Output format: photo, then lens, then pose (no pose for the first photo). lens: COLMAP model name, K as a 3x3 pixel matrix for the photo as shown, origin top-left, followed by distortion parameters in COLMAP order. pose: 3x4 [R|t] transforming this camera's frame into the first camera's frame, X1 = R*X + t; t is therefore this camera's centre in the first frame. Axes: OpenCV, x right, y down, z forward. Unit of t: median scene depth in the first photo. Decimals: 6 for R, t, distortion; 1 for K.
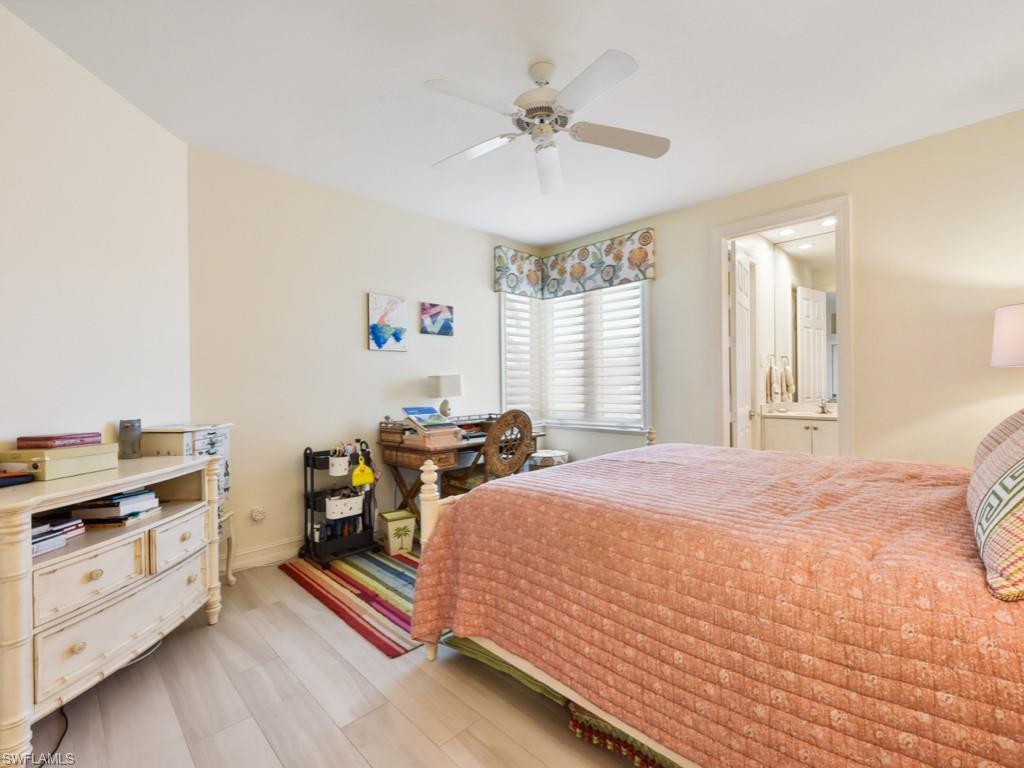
lens RADIAL K [[447.3, 0, 513.4], [0, 447.3, 385.2], [0, 0, 1]] dist [0.000886, 0.000077]
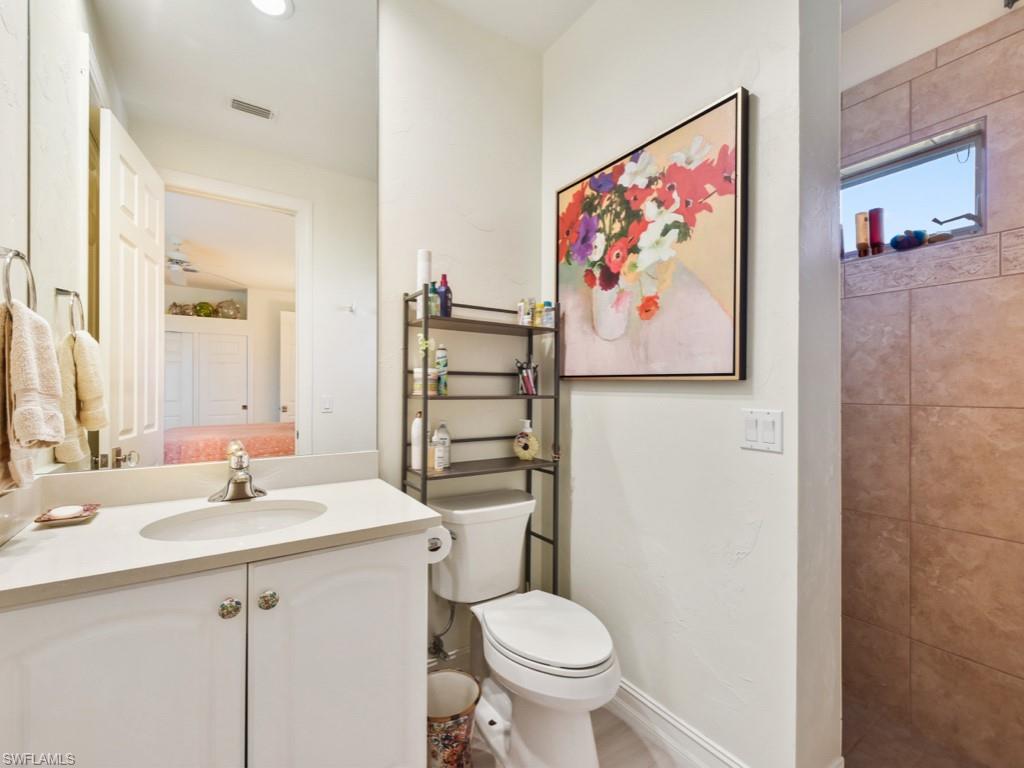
lens RADIAL K [[447.3, 0, 513.0], [0, 447.3, 388.5], [0, 0, 1]] dist [0.000886, 0.000077]
pose [[0.175770, 0.010516, 0.984375, 0.471201], [0.000799, 0.999941, -0.010825, -0.007180], [-0.984431, 0.002689, 0.175751, 0.832651]]
